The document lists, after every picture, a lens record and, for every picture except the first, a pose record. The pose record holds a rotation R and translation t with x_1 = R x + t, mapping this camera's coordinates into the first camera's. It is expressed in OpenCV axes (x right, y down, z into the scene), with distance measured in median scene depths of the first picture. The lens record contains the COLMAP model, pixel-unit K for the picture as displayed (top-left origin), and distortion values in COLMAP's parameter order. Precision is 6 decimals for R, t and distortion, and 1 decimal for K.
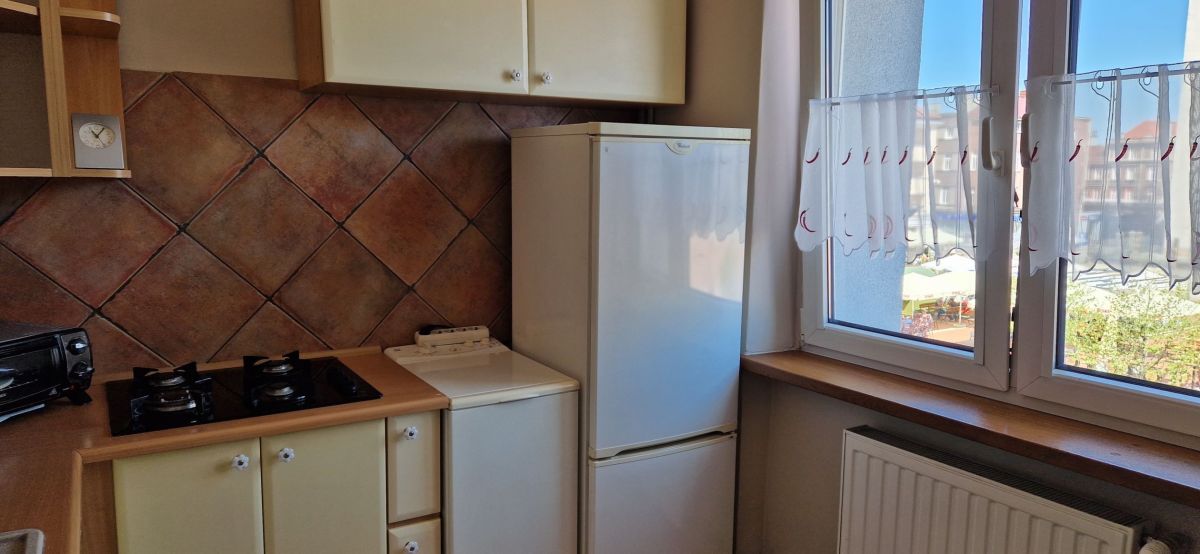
lens RADIAL K [[787.9, 0, 601.1], [0, 787.9, 287.7], [0, 0, 1]] dist [0.061772, -0.057713]
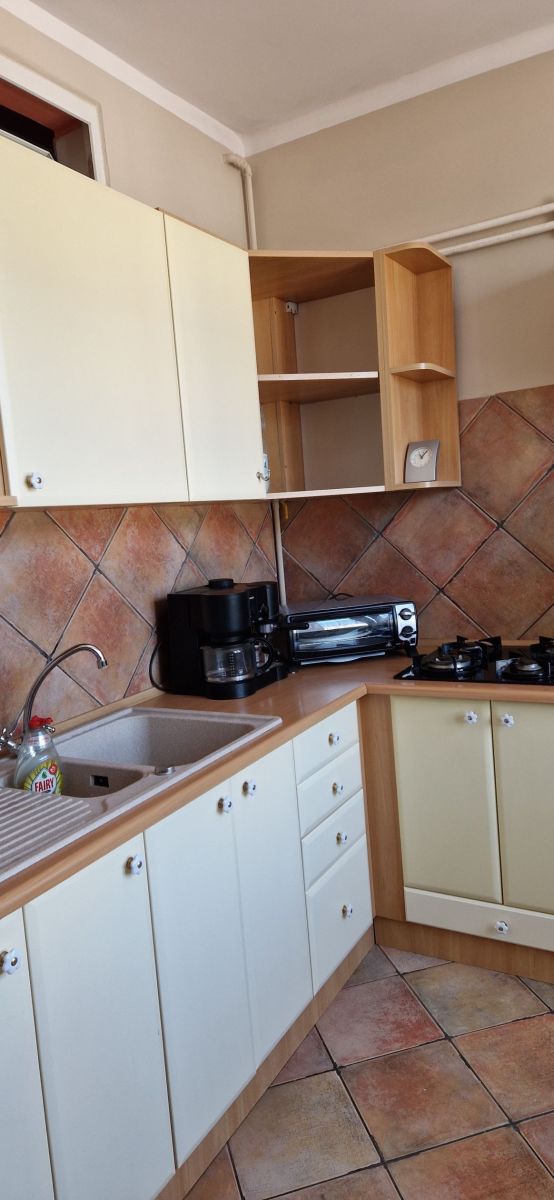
lens RADIAL K [[787.9, 0, 270.8], [0, 787.9, 600.3], [0, 0, 1]] dist [0.061772, -0.057713]
pose [[0.469550, 0.048550, -0.881570, 0.368085], [-0.034862, 0.998728, 0.036434, 0.007786], [0.882217, 0.013626, 0.470645, 0.140736]]
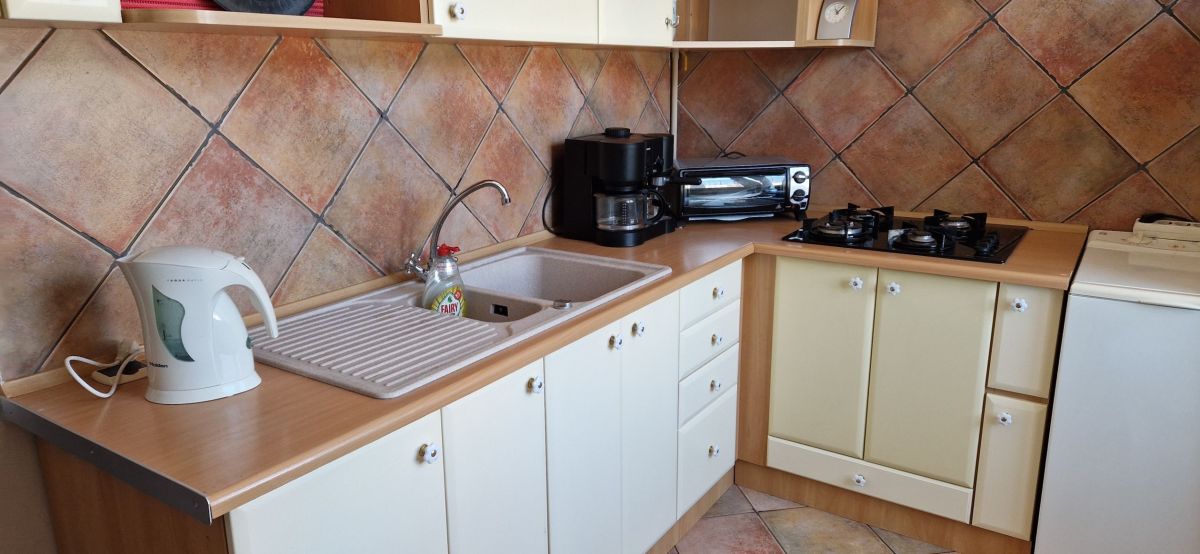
lens RADIAL K [[787.9, 0, 584.0], [0, 787.9, 284.6], [0, 0, 1]] dist [0.061772, -0.057713]
pose [[0.400876, 0.225925, -0.887838, 0.374616], [-0.106700, 0.974034, 0.199682, 0.019091], [0.909897, 0.014685, 0.414573, 0.098782]]
